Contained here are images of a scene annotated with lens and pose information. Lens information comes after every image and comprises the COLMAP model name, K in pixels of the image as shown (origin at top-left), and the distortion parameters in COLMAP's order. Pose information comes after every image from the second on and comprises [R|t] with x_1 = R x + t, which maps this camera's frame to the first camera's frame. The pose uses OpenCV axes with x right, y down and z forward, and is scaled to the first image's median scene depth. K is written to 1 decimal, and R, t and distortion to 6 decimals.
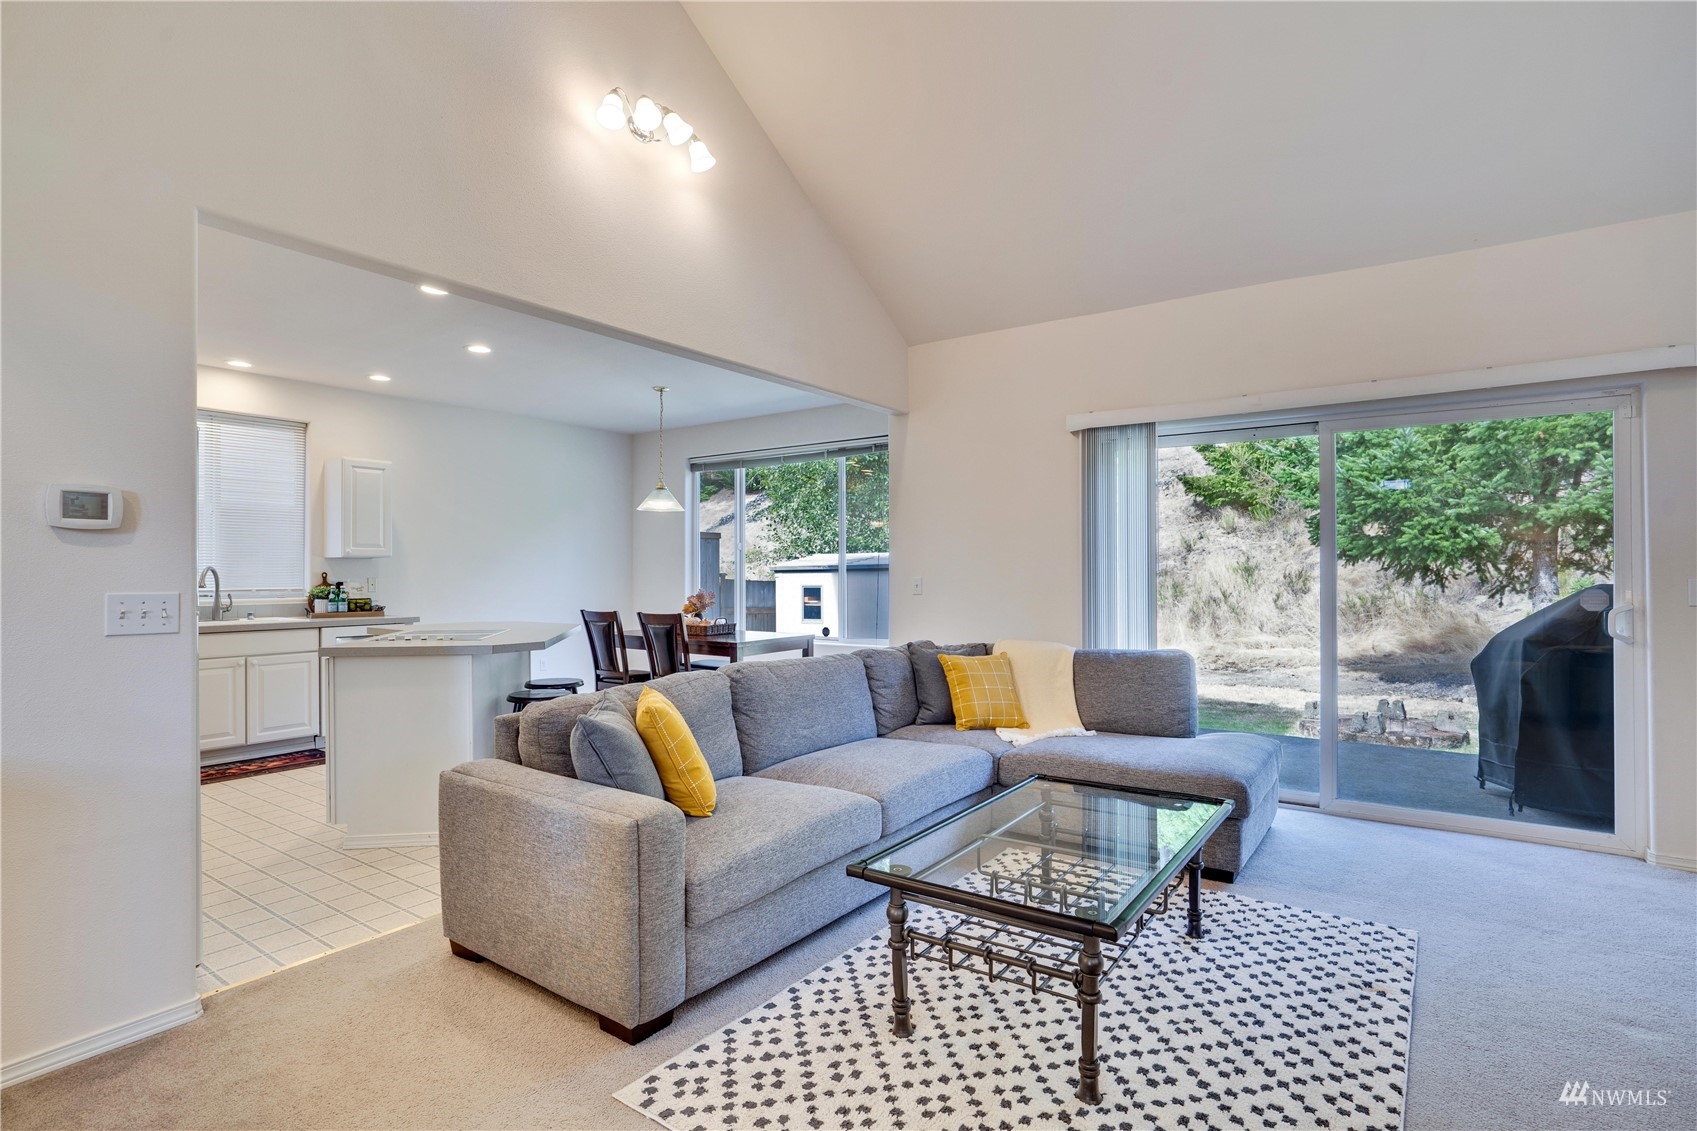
lens RADIAL K [[833.4, 0, 848.5], [0, 833.4, 565.5], [0, 0, 1]] dist [0.000667, 0.000788]
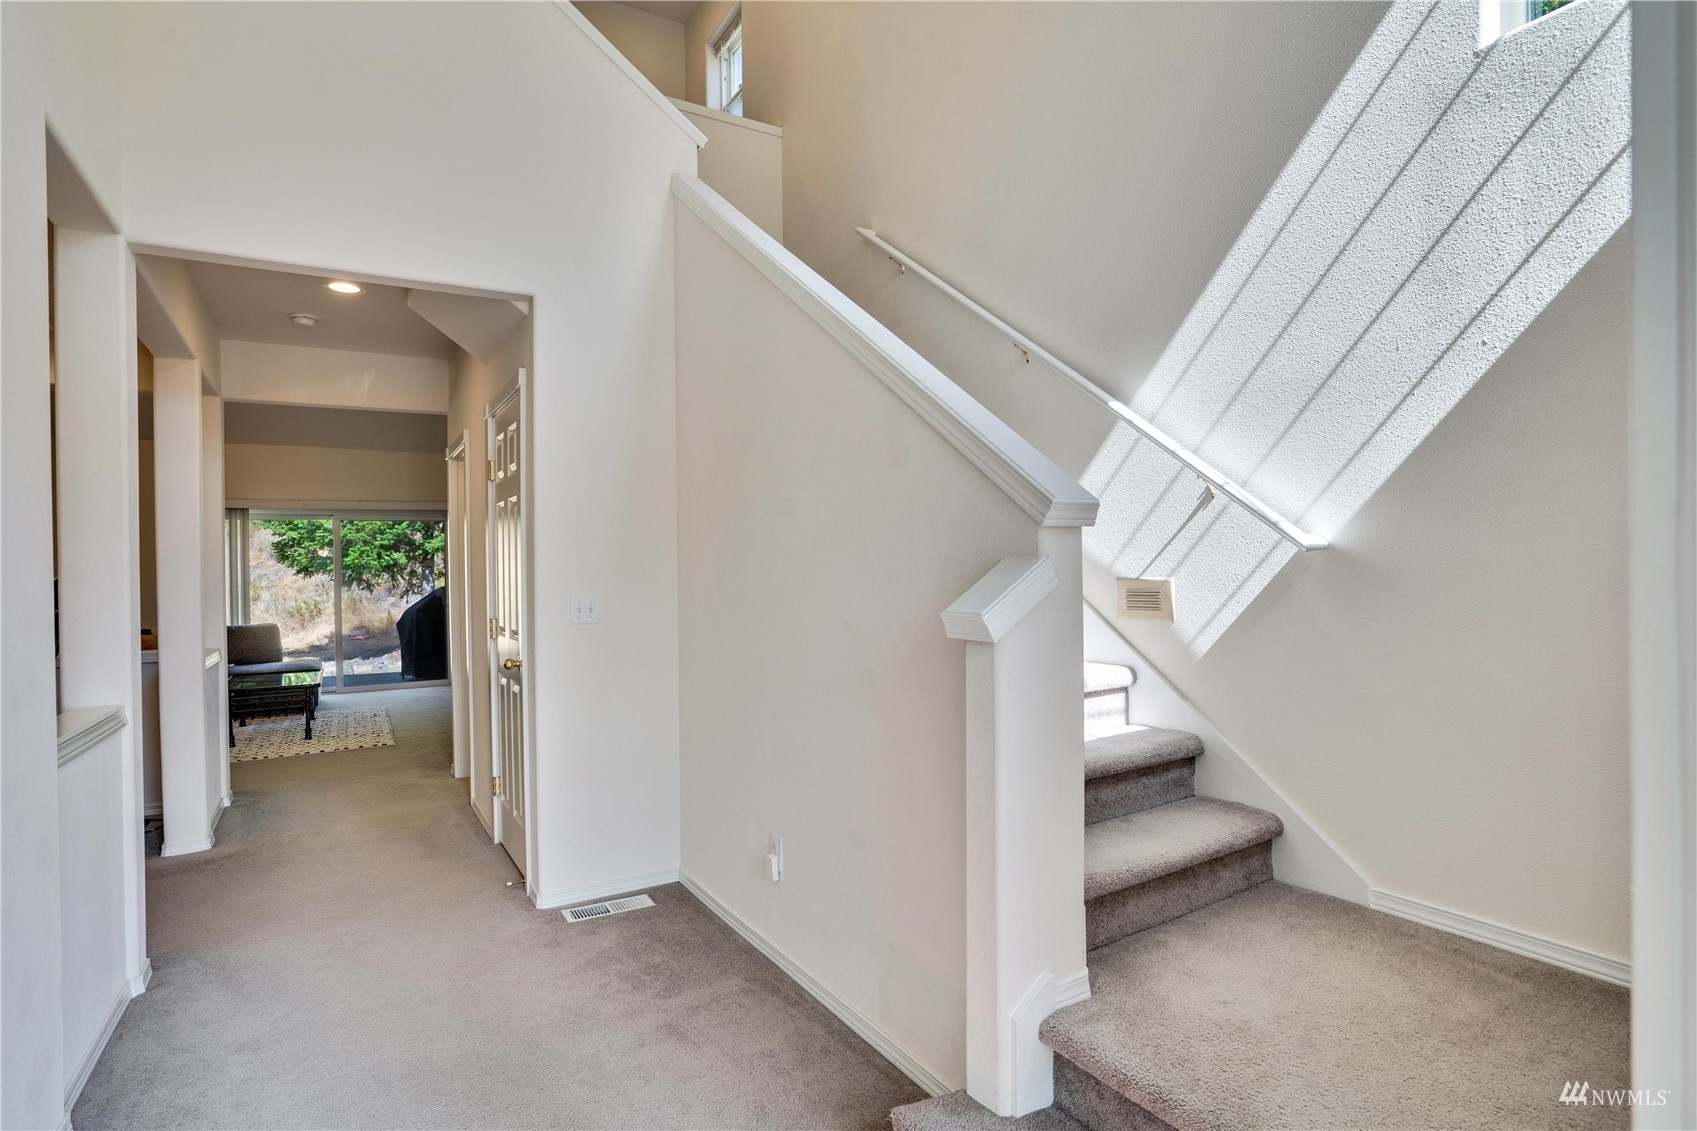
lens RADIAL K [[833.4, 0, 848.5], [0, 833.4, 565.5], [0, 0, 1]] dist [0.000667, 0.000788]
pose [[0.402541, -0.002504, 0.915398, -0.355763], [0.011703, 0.999929, -0.002410, -0.007486], [-0.915327, 0.011683, 0.402542, -0.442004]]
